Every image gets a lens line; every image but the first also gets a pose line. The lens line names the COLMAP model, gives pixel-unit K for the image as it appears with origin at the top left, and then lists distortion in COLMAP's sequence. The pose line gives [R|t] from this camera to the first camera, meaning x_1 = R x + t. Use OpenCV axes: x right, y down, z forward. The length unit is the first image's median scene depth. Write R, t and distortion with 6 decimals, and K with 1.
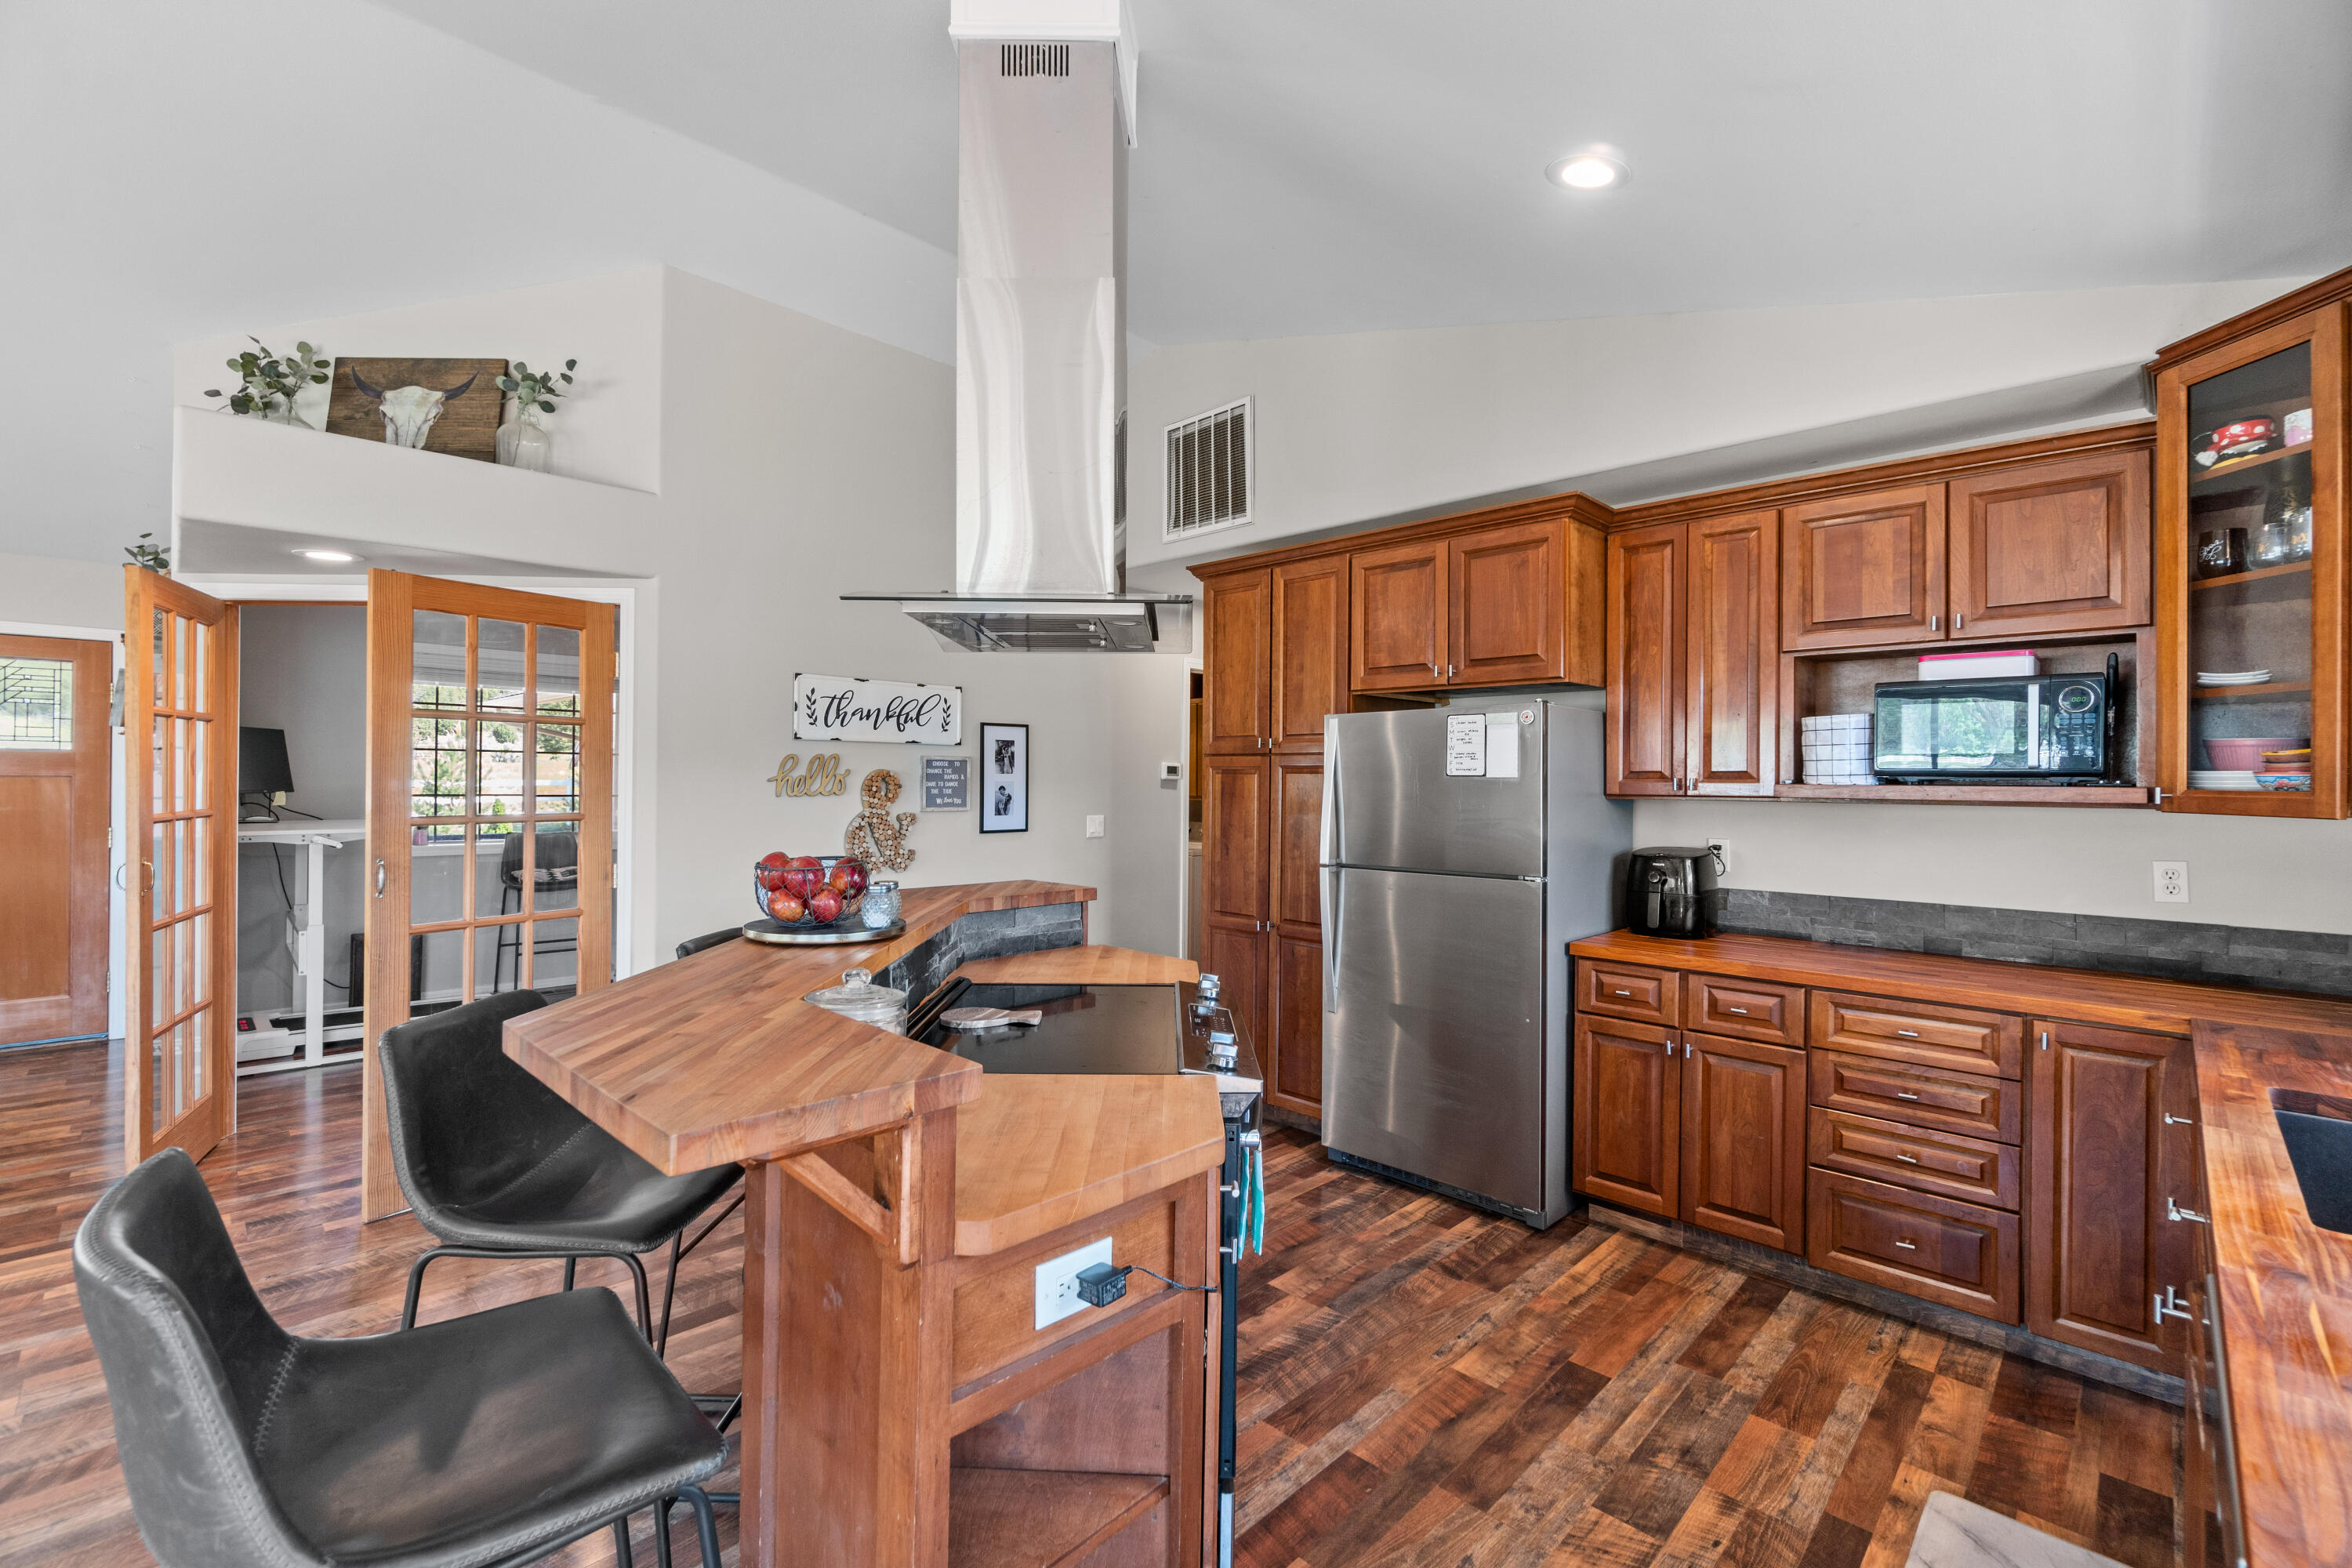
lens RADIAL K [[1020.6, 0, 1166.4], [0, 1020.6, 775.6], [0, 0, 1]] dist [-0.004915, 0.000890]
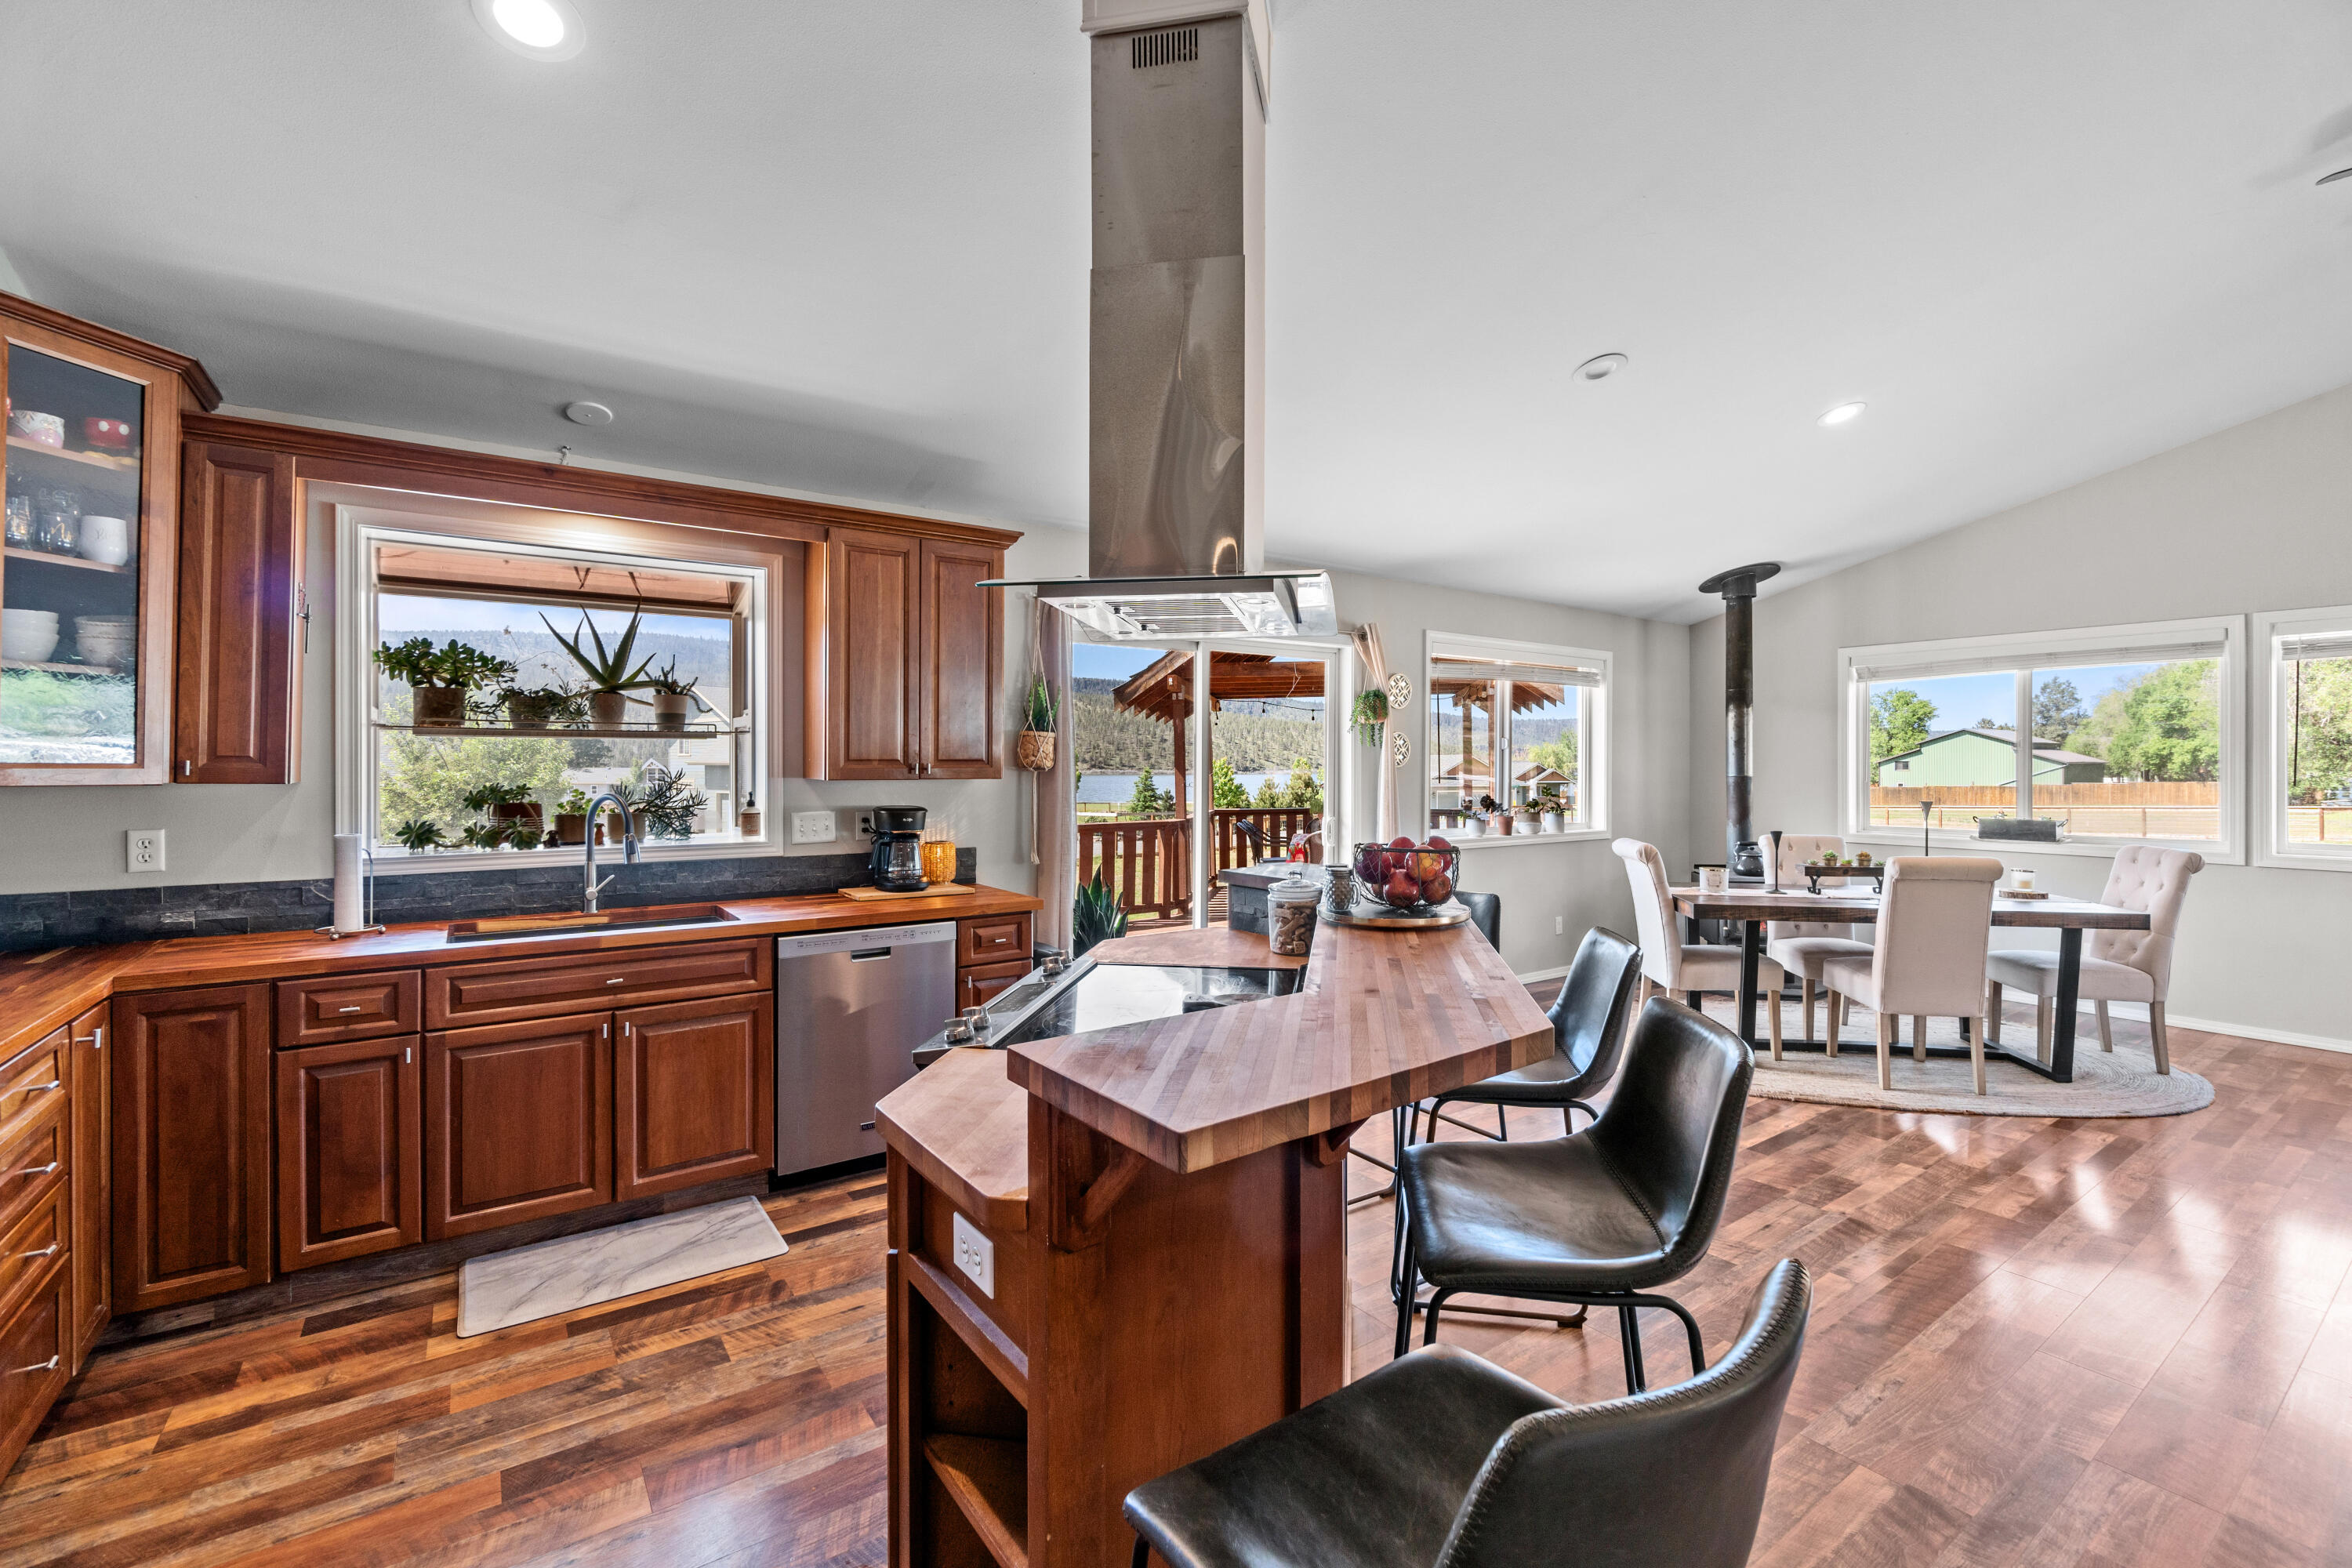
lens RADIAL K [[1020.6, 0, 1199.5], [0, 1020.6, 773.6], [0, 0, 1]] dist [-0.004915, 0.000890]
pose [[-0.987384, -0.007584, 0.158164, -0.221077], [-0.006683, 0.999958, 0.006227, 0.009380], [-0.158205, 0.005091, -0.987393, 1.484683]]
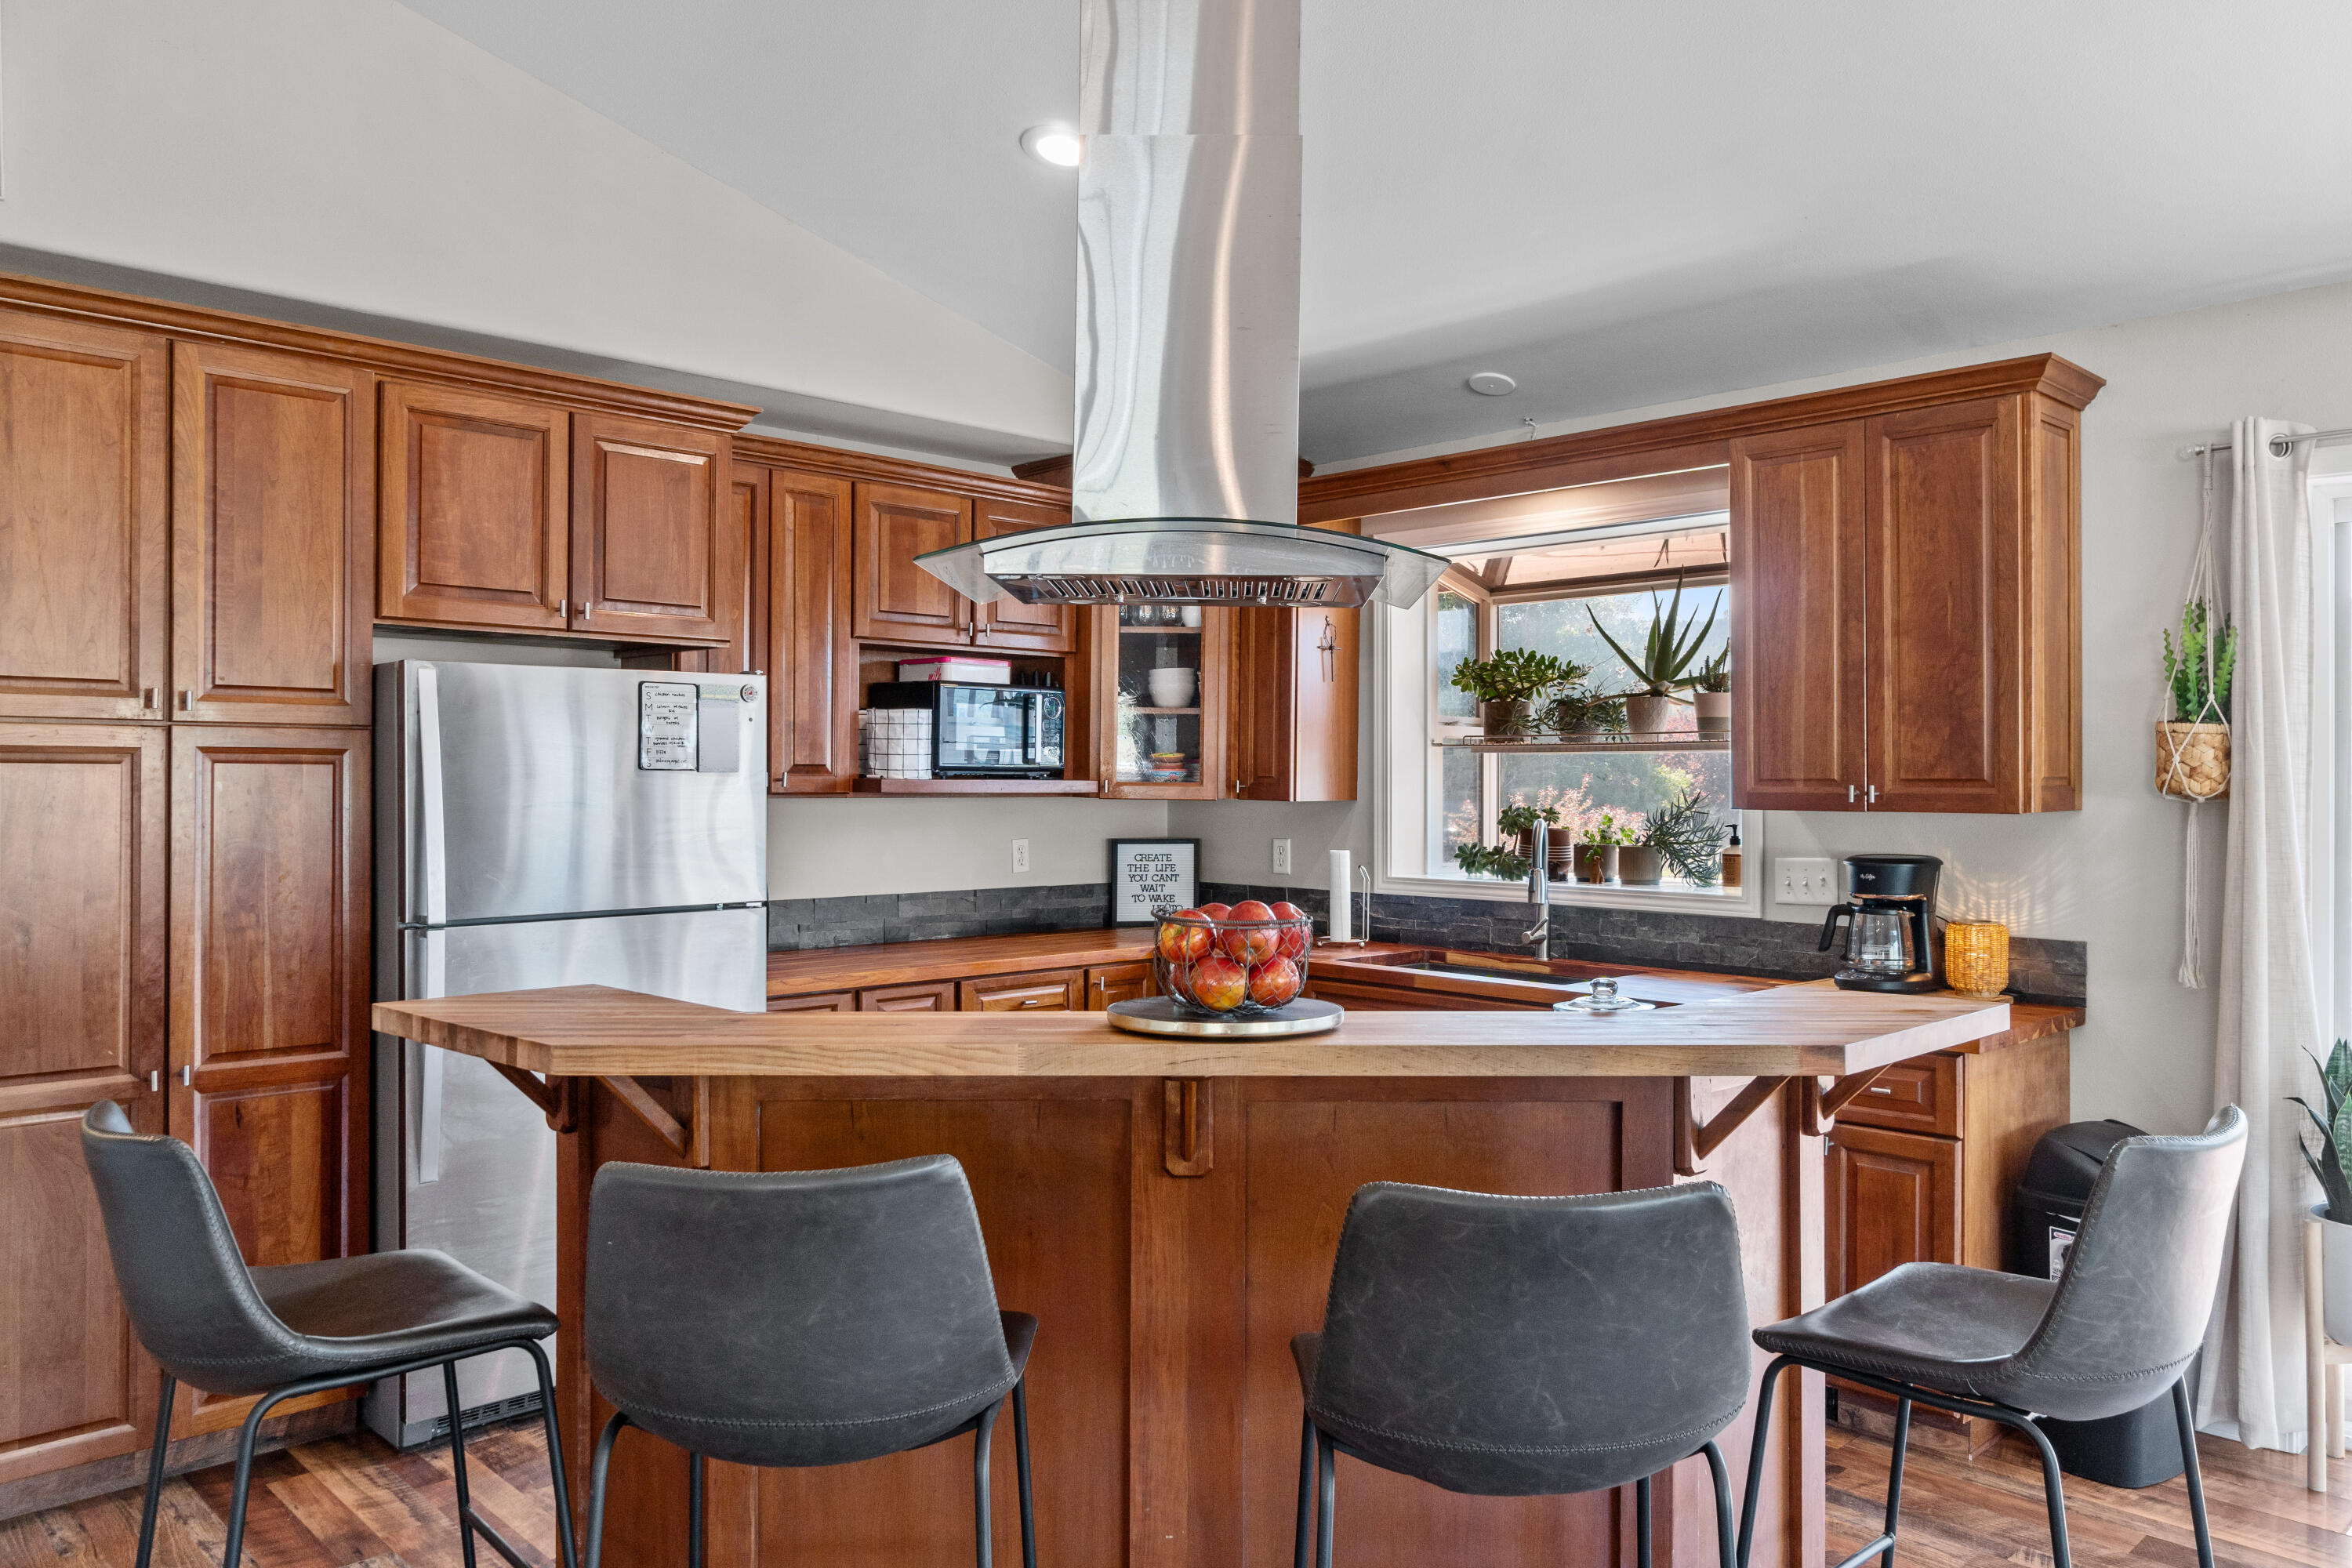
lens RADIAL K [[1628.4, 0, 1169.7], [0, 1628.4, 781.5], [0, 0, 1]] dist [-0.003590, -0.000641]
pose [[0.020922, -0.007581, 0.999752, -0.963644], [-0.006324, 0.999950, 0.007715, -0.002994], [-0.999761, -0.006484, 0.020873, 0.744639]]
